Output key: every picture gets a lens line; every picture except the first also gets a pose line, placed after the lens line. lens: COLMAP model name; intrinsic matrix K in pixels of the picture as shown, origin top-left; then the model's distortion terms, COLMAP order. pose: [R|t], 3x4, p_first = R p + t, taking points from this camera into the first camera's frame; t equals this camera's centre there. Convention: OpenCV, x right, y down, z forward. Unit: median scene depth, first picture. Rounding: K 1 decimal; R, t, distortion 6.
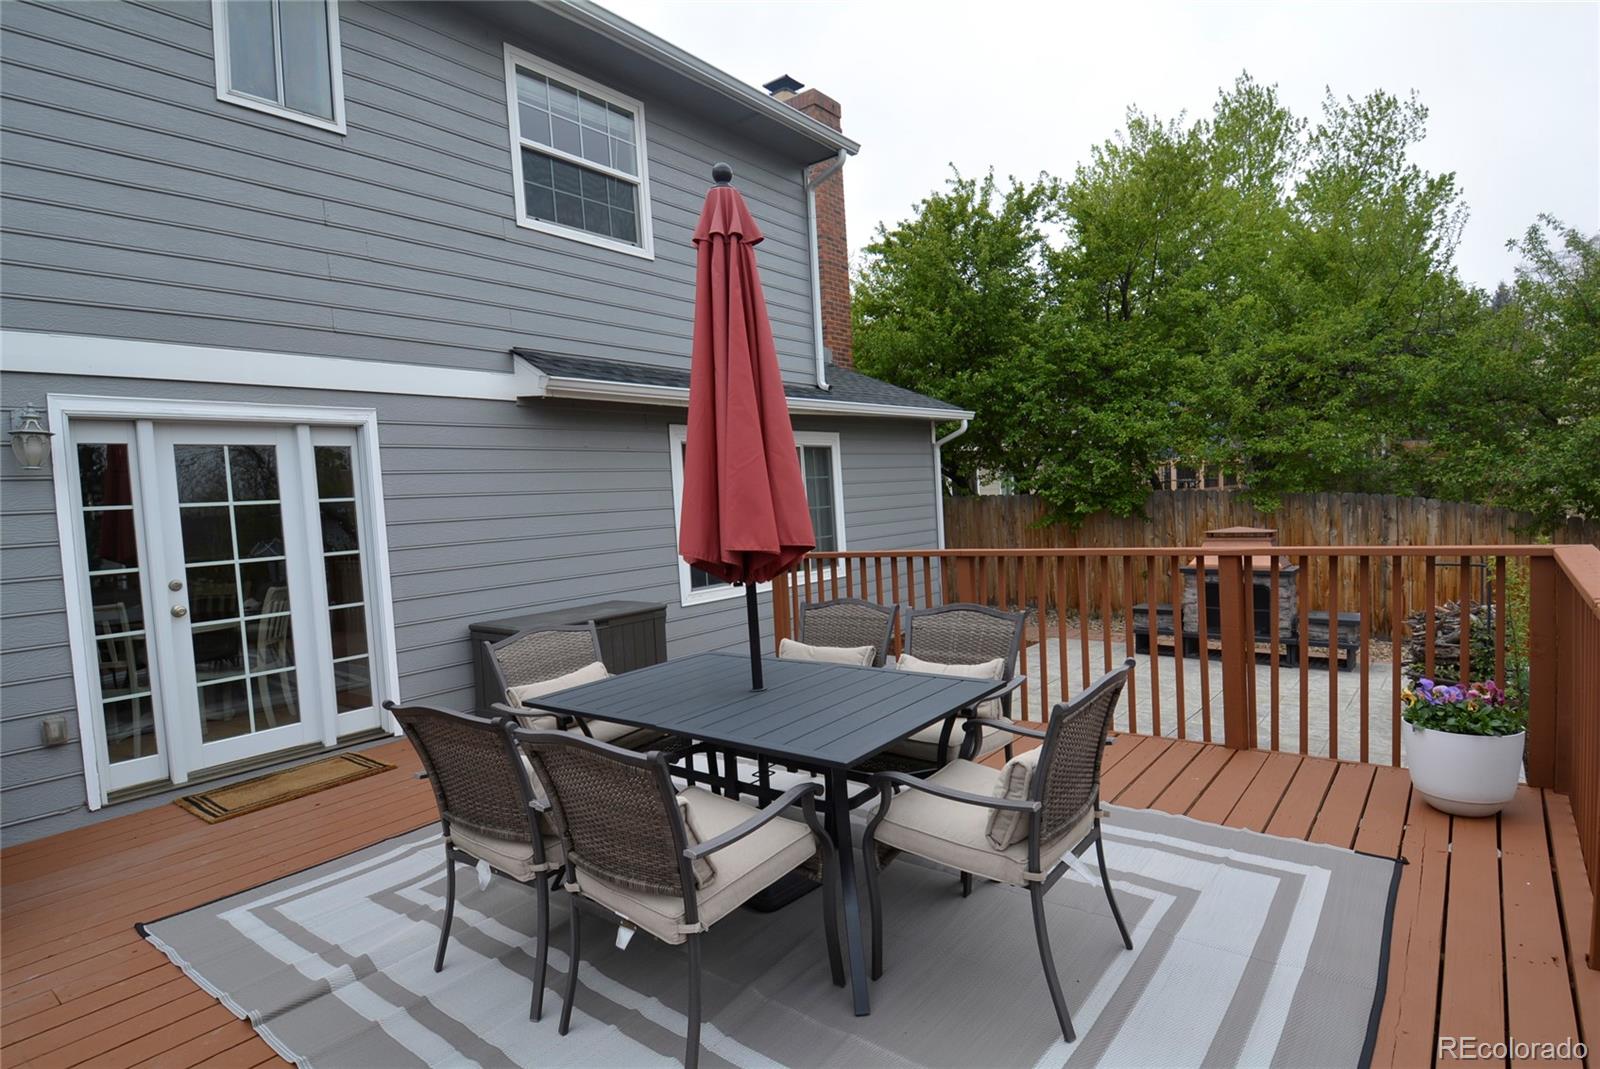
lens RADIAL K [[831.9, 0, 811.9], [0, 831.9, 557.3], [0, 0, 1]] dist [0.042292, -0.047735]
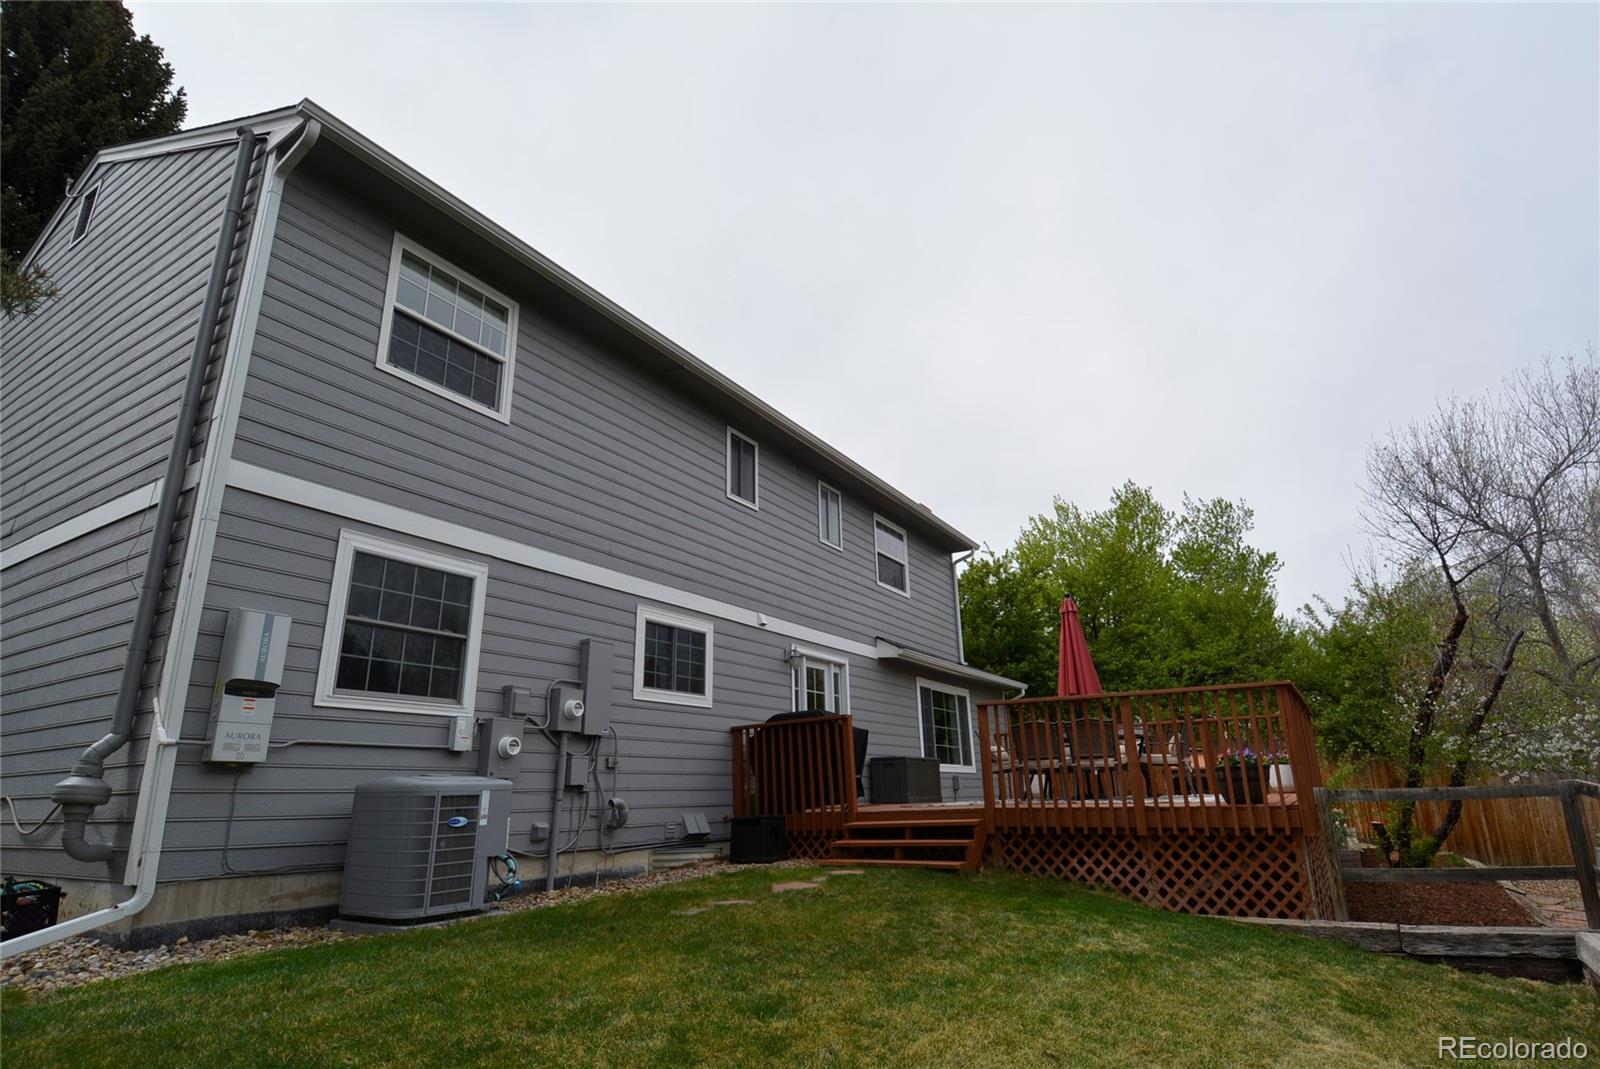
lens RADIAL K [[831.9, 0, 811.9], [0, 831.9, 557.3], [0, 0, 1]] dist [0.042292, -0.047735]
pose [[0.993257, 0.061404, 0.098335, -0.421356], [-0.023432, 0.937038, -0.348441, 0.185499], [-0.113540, 0.343787, 0.932158, -0.630980]]
